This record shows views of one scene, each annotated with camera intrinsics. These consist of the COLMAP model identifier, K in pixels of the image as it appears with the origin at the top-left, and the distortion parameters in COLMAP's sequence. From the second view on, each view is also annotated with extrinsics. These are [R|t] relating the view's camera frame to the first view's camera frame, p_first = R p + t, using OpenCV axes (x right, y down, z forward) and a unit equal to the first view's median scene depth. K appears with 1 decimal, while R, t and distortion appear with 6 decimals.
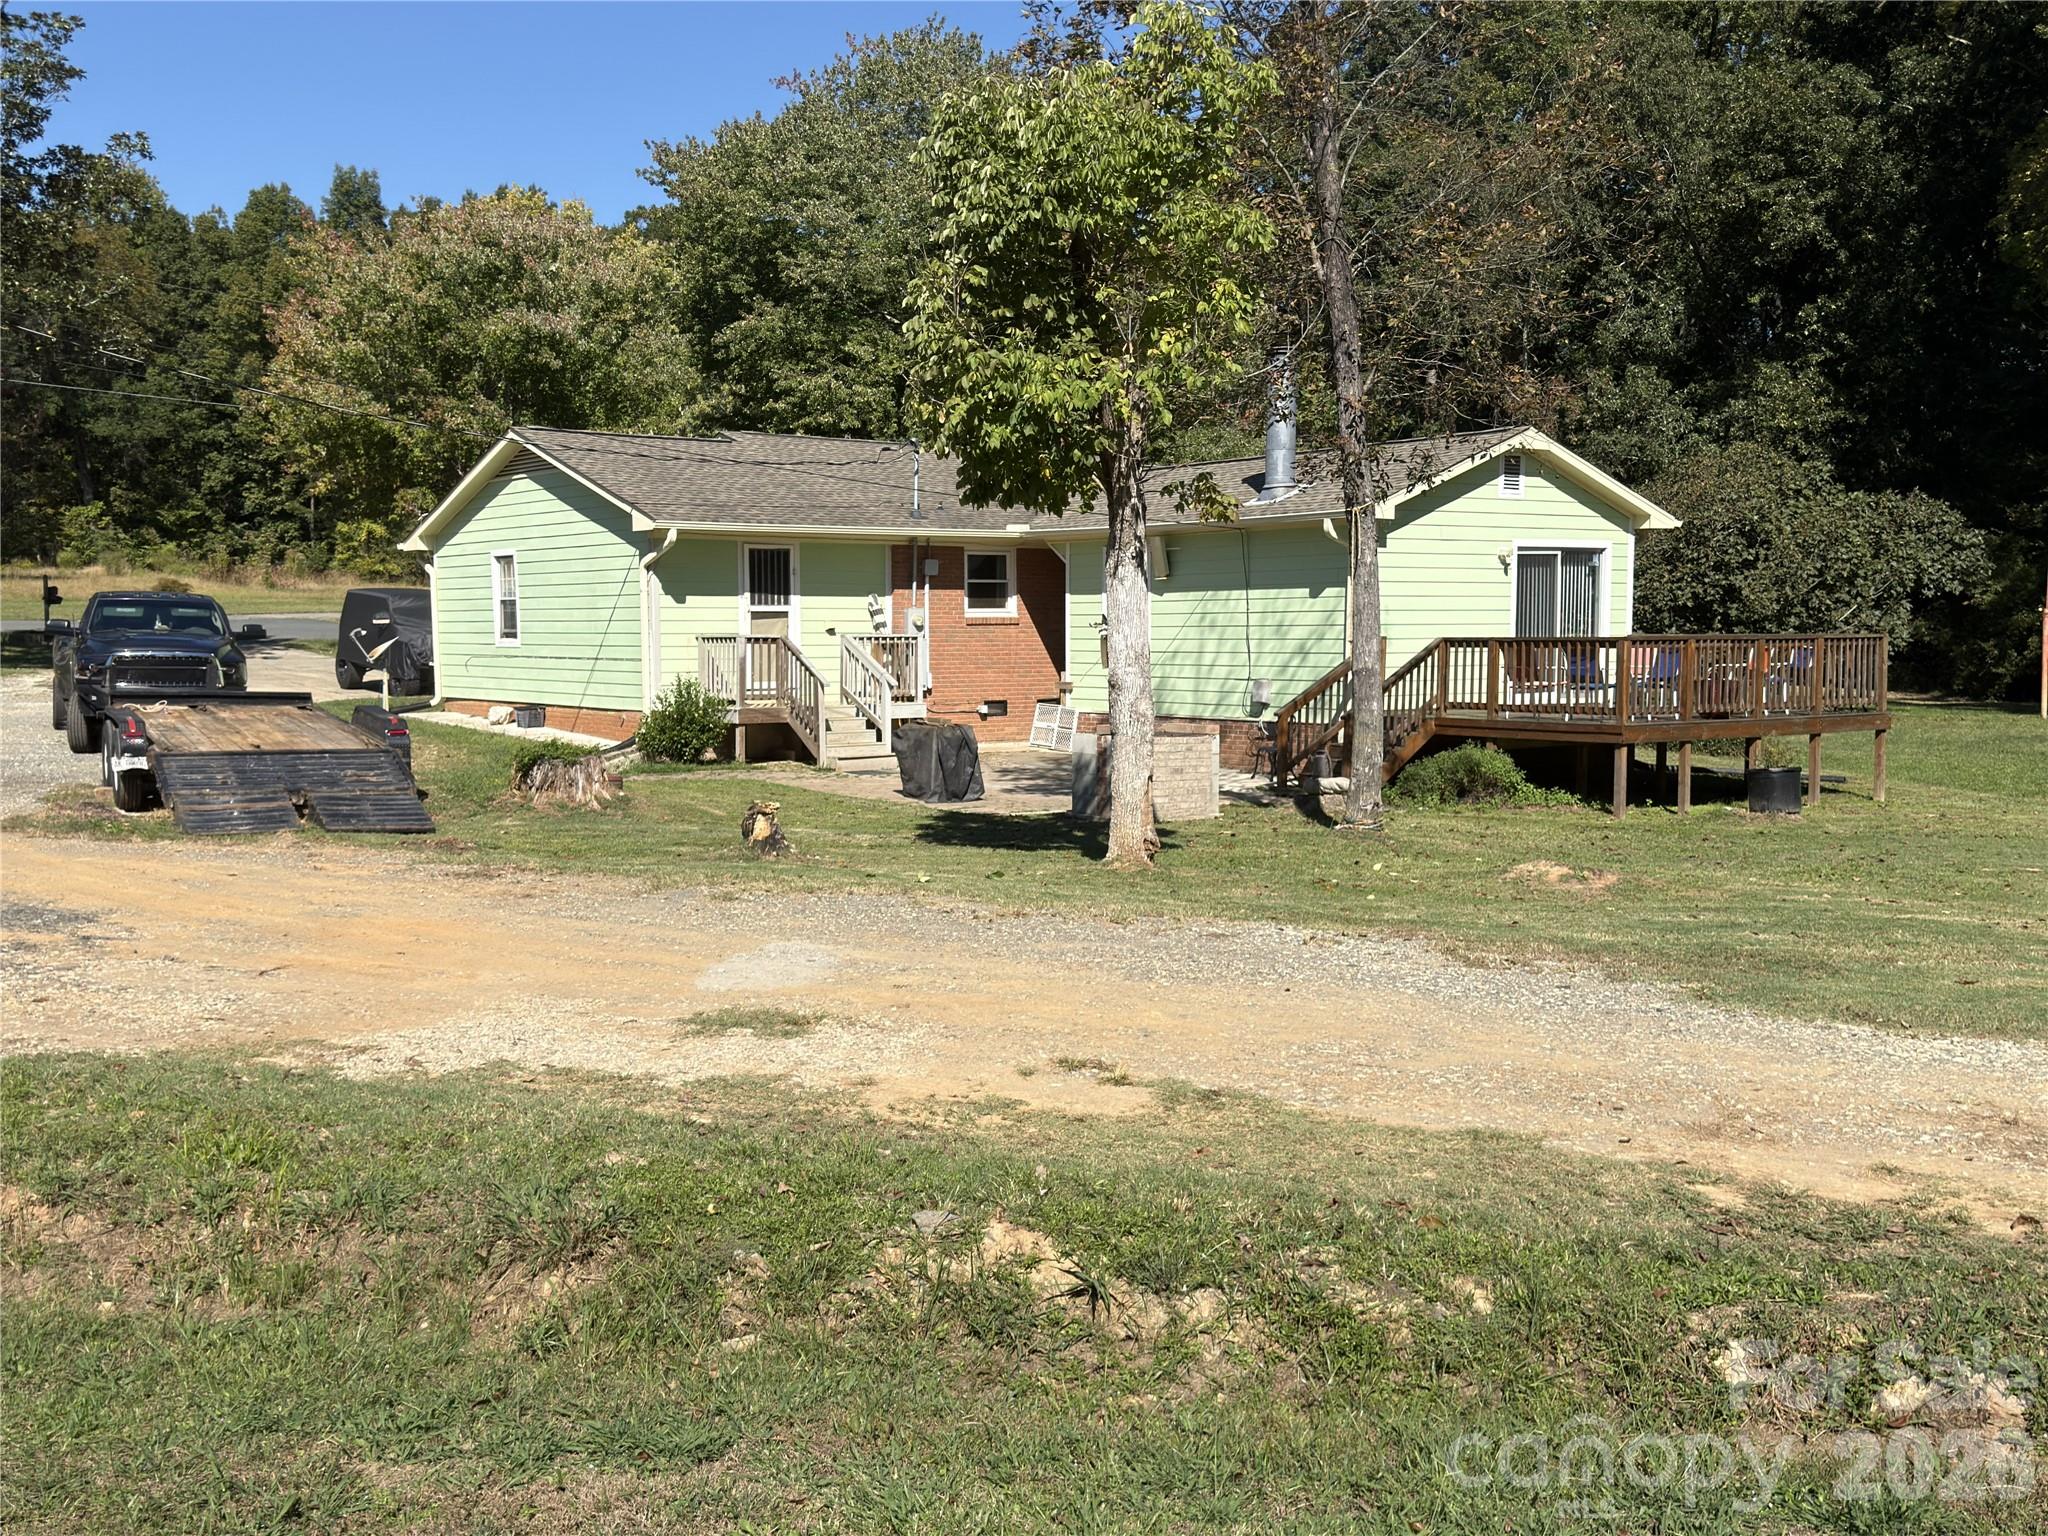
lens RADIAL K [[1989.6, 0, 1023.3], [0, 1989.6, 767.2], [0, 0, 1]] dist [0.074173, 0.000000]
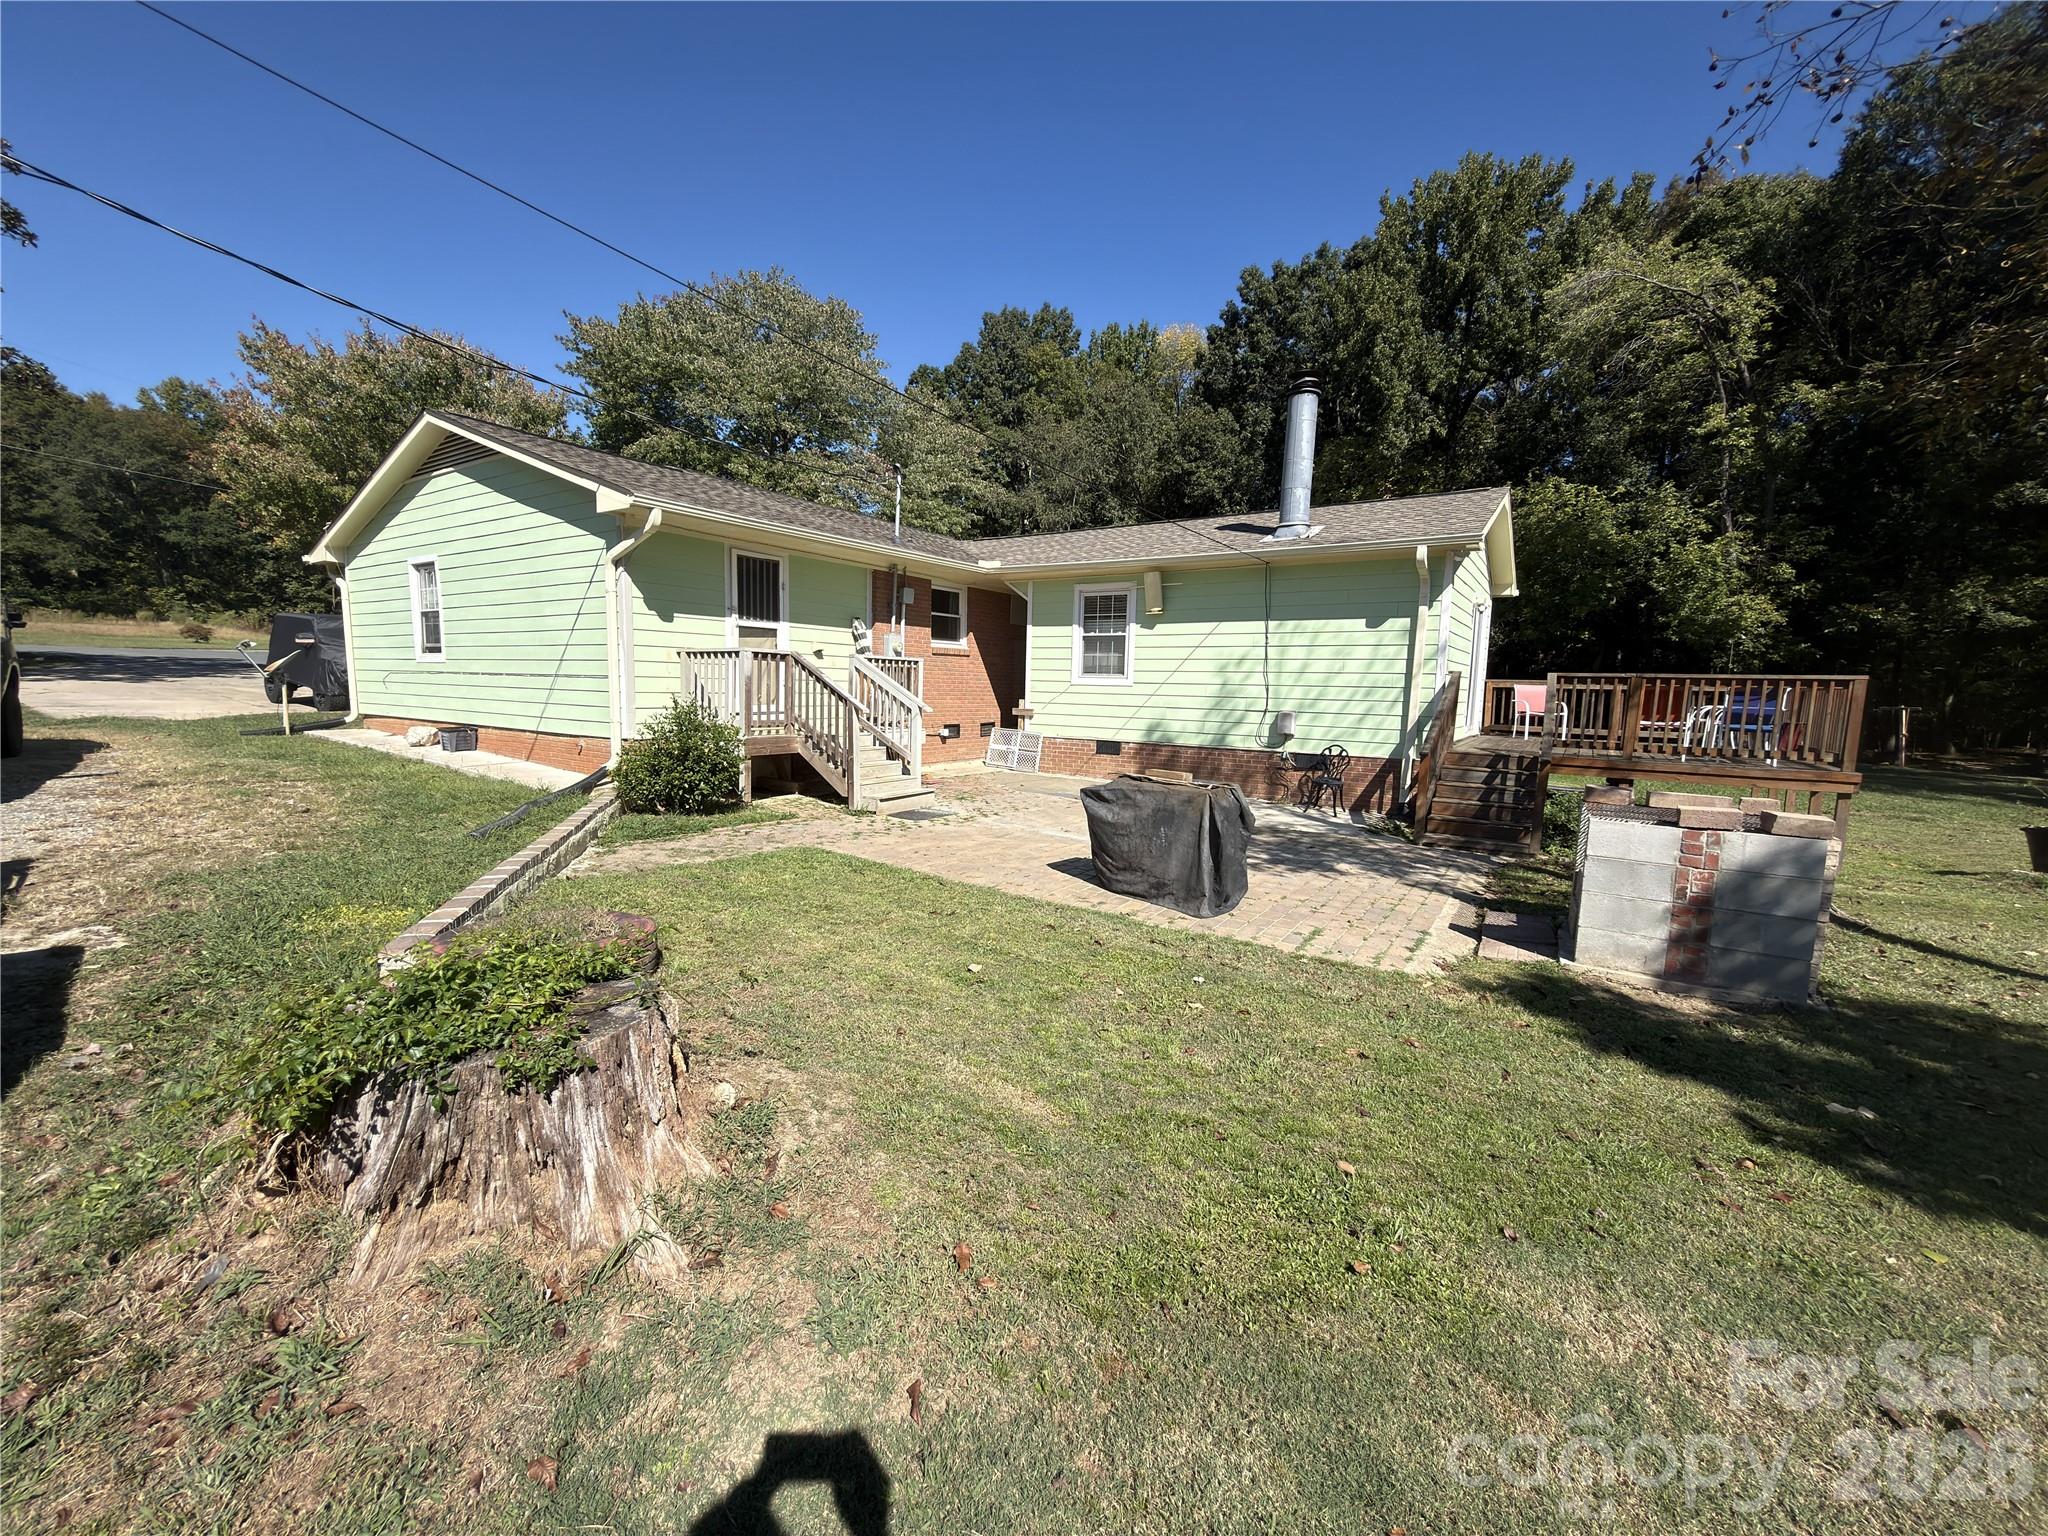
lens RADIAL K [[810.6, 0, 1017.9], [0, 810.6, 764.6], [0, 0, 1]] dist [-0.003624, 0.002171]
pose [[0.942276, -0.008936, 0.334717, -0.130920], [-0.001676, 0.999505, 0.031404, -0.025675], [-0.334832, -0.030152, 0.941795, 0.569870]]
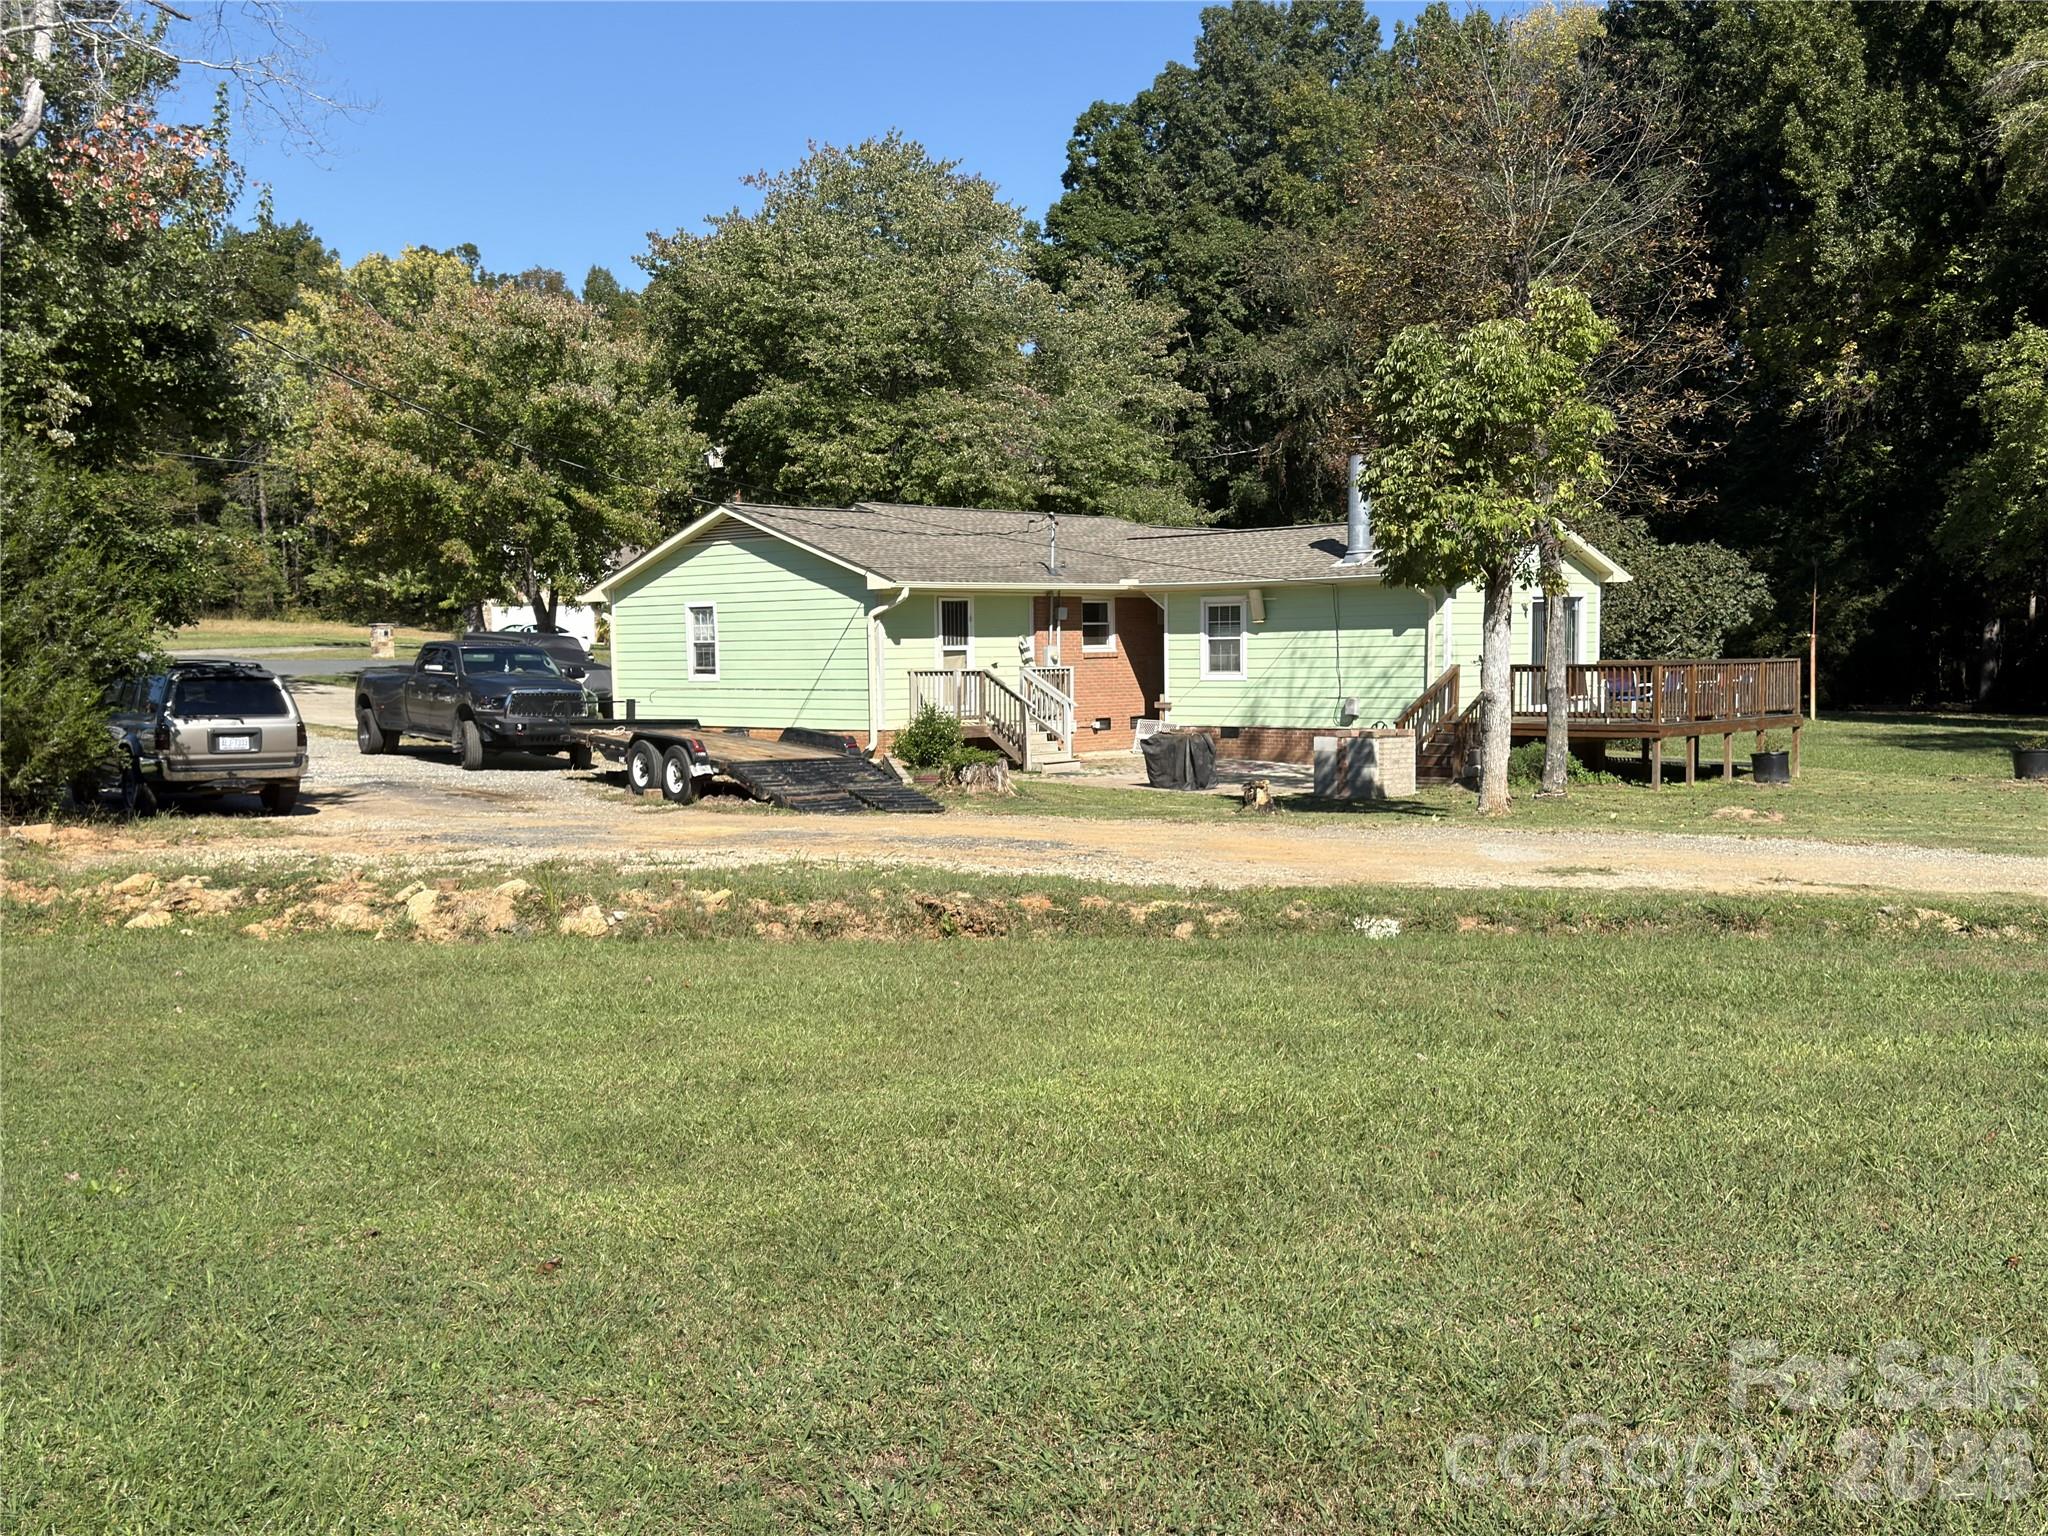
lens RADIAL K [[1989.6, 0, 1024.3], [0, 1989.6, 781.9], [0, 0, 1]] dist [0.074173, 0.000000]
pose [[0.985543, -0.021985, 0.167991, -0.278888], [0.022725, 0.999739, -0.002480, 0.009064], [-0.167893, 0.006262, 0.985785, -0.238331]]
